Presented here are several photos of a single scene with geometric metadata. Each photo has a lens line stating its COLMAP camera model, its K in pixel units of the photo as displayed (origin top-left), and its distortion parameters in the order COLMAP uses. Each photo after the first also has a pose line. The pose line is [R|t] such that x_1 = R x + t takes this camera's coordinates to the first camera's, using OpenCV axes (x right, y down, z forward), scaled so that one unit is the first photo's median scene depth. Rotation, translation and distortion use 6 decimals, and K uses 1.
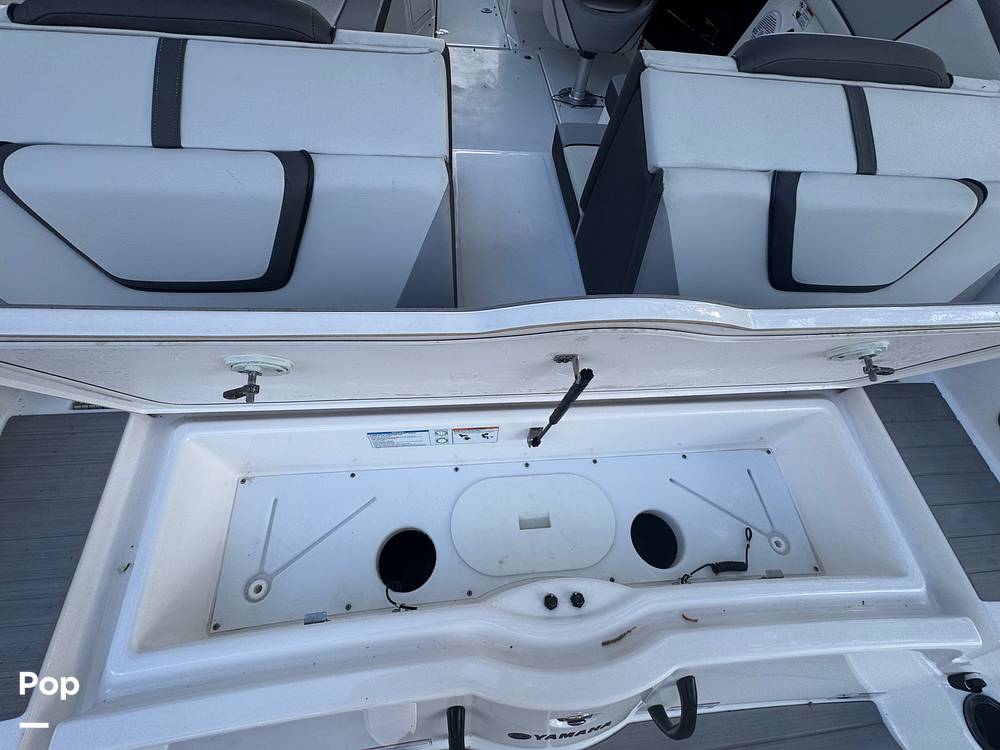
lens RADIAL K [[397.3, 0, 500.0], [0, 397.3, 375.0], [0, 0, 1]] dist [0.000239, 0.000184]
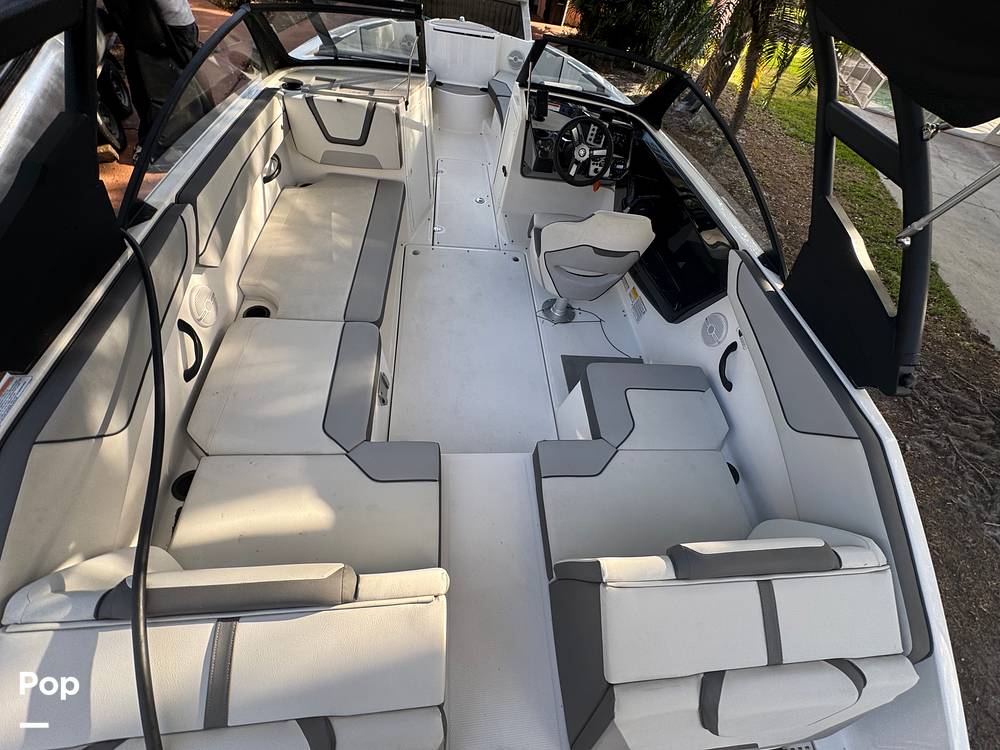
lens RADIAL K [[397.3, 0, 500.0], [0, 397.3, 375.0], [0, 0, 1]] dist [0.000239, 0.000184]
pose [[0.998335, 0.036737, 0.044463, -0.040652], [-0.032783, 0.995703, -0.086611, -1.255477], [-0.047453, 0.085009, 0.995250, -0.286966]]
